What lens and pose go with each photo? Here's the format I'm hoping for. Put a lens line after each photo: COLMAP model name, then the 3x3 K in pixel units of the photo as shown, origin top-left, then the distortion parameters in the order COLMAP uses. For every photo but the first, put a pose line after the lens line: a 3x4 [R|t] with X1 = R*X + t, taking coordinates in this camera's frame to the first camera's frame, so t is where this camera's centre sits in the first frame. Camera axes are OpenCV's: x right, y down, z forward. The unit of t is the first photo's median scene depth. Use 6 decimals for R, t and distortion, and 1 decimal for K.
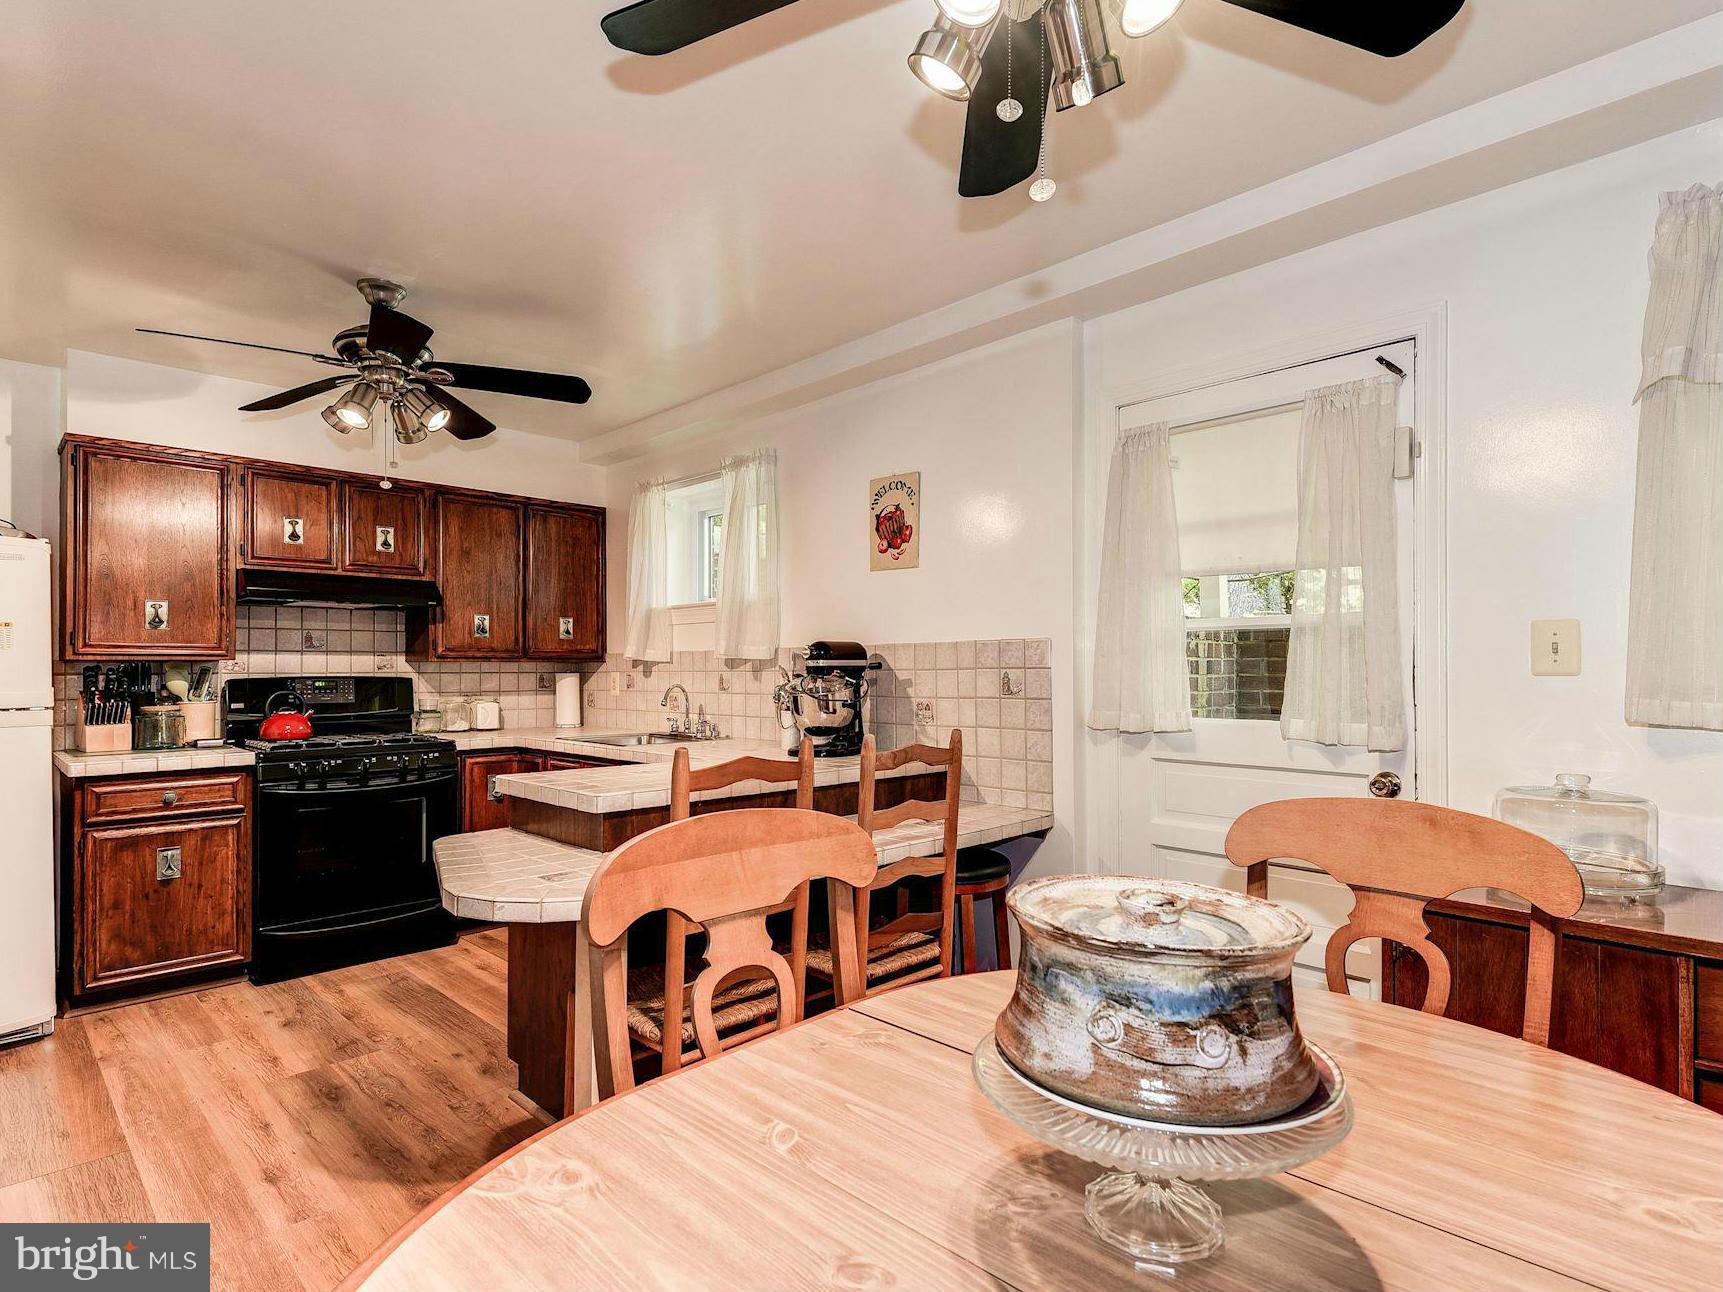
lens RADIAL K [[913.4, 0, 873.0], [0, 913.4, 663.1], [0, 0, 1]] dist [-0.014535, -0.009428]
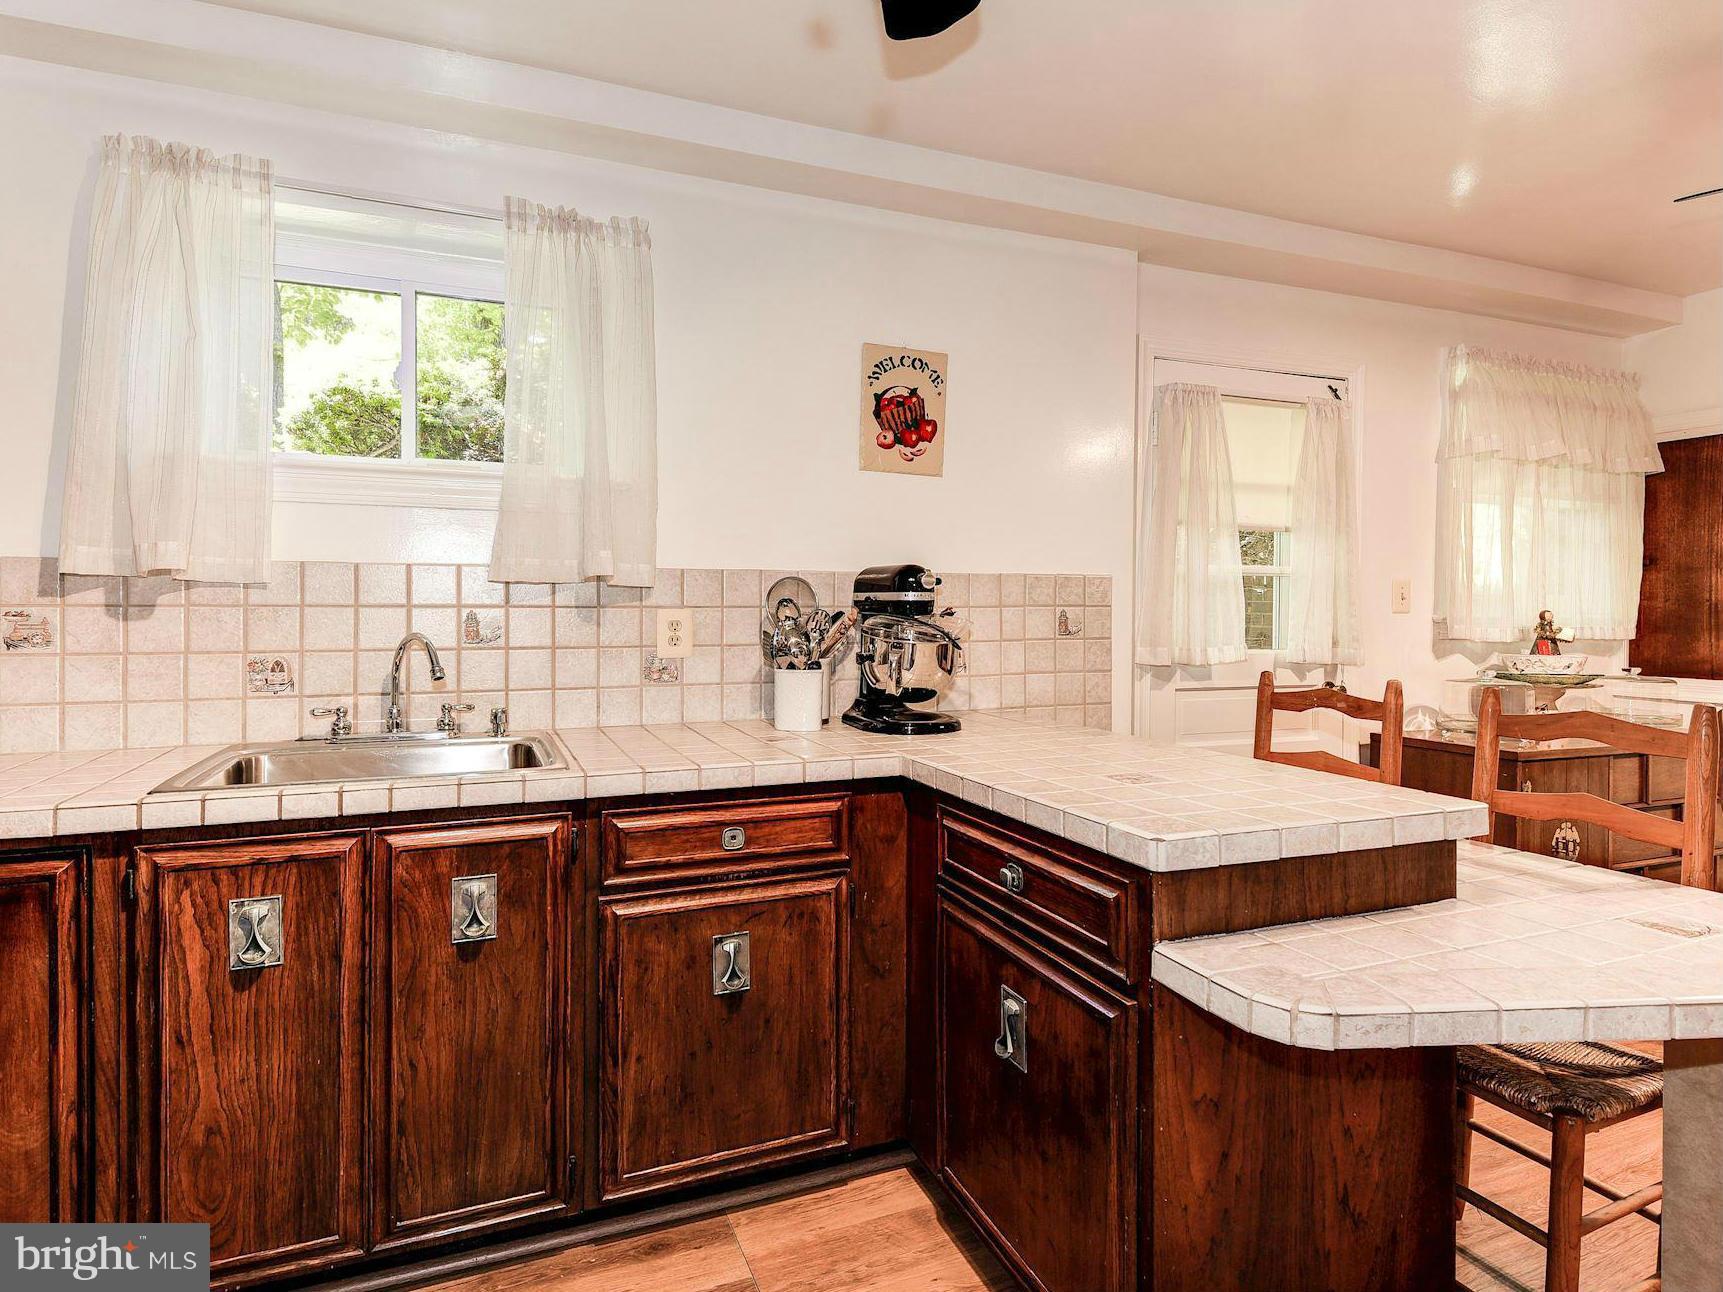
lens RADIAL K [[928.4, 0, 807.4], [0, 928.4, 611.8], [0, 0, 1]] dist [-0.003999, -0.011271]
pose [[0.390961, 0.001656, 0.920406, -0.787485], [-0.010105, 0.999946, 0.002493, 0.011493], [-0.920352, -0.010275, 0.390957, 0.857232]]
